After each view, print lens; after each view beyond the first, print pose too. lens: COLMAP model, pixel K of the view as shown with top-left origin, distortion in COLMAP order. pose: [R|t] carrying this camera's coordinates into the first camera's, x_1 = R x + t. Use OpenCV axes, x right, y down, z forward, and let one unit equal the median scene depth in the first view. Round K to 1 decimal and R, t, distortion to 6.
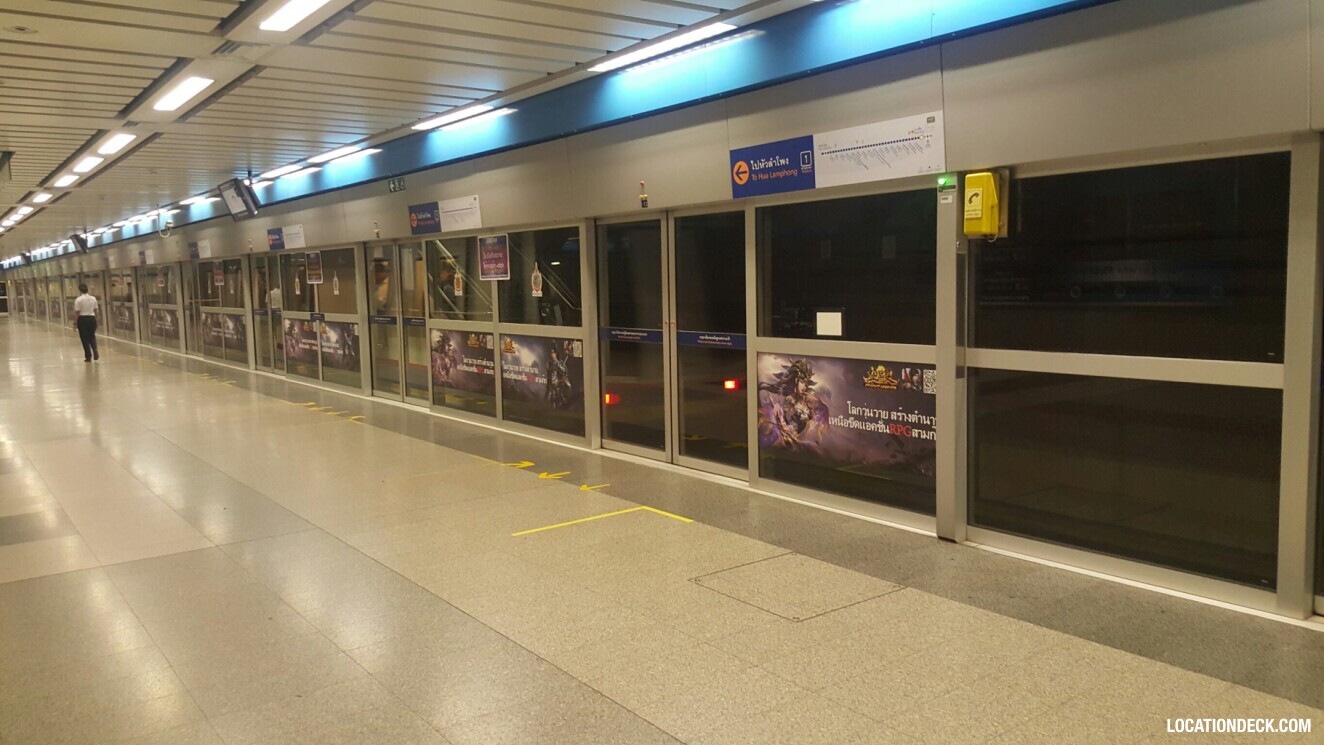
lens RADIAL K [[967.6, 0, 619.0], [0, 967.6, 364.6], [0, 0, 1]] dist [0.159438, -0.253315]
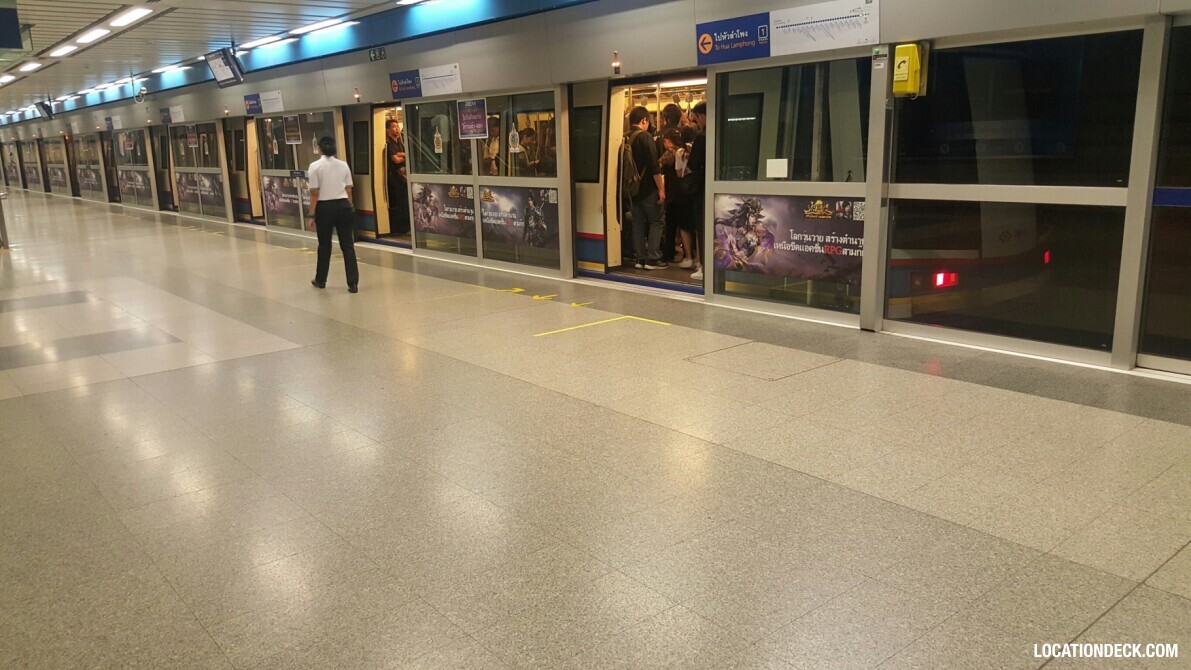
lens RADIAL K [[870.7, 0, 569.8], [0, 870.7, 330.2], [0, 0, 1]] dist [0.141848, -0.223138]
pose [[0.998399, -0.015112, 0.054505, -0.109278], [0.008526, 0.992846, 0.119101, 0.026287], [-0.055915, -0.118445, 0.991385, -0.130383]]
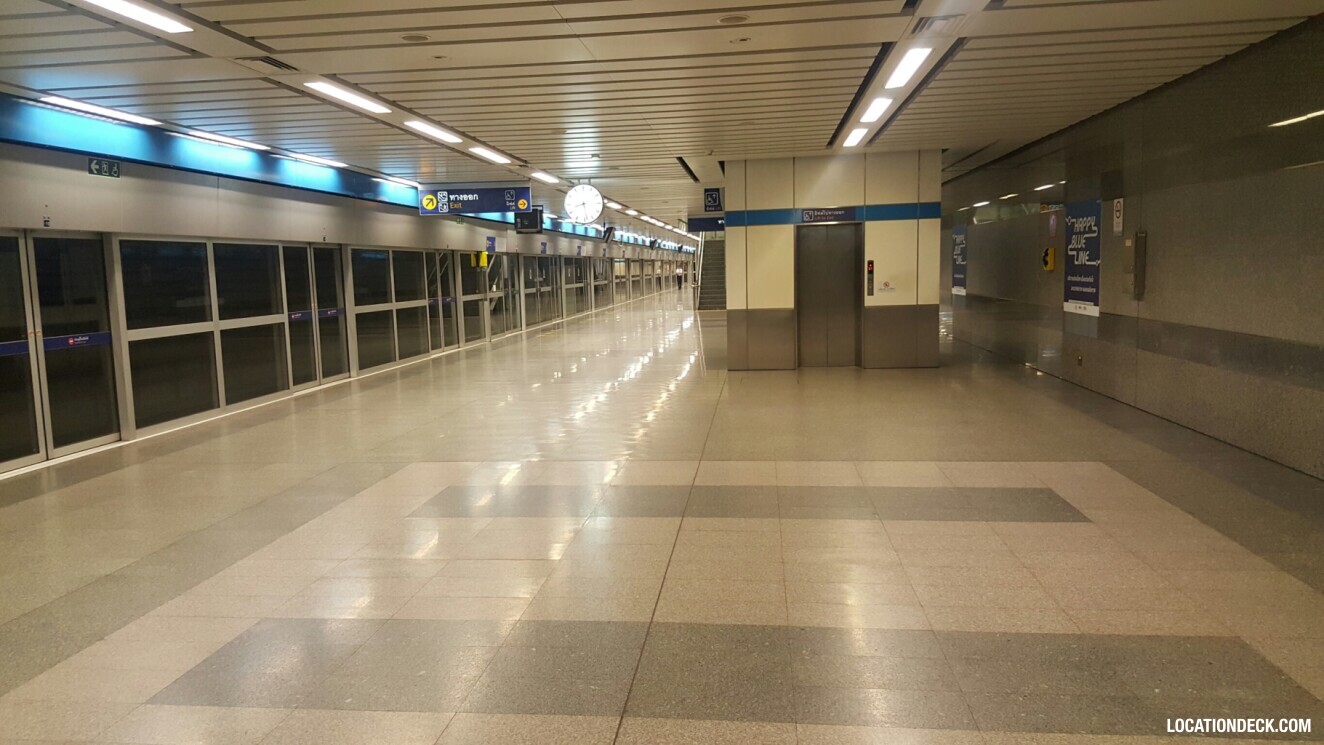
lens RADIAL K [[968.0, 0, 633.4], [0, 968.0, 367.1], [0, 0, 1]] dist [0.141848, -0.223138]
pose [[-0.729229, -0.020406, 0.683965, -1.404011], [0.115100, 0.981655, 0.152005, -0.112355], [-0.674519, 0.189571, -0.713503, 1.570541]]
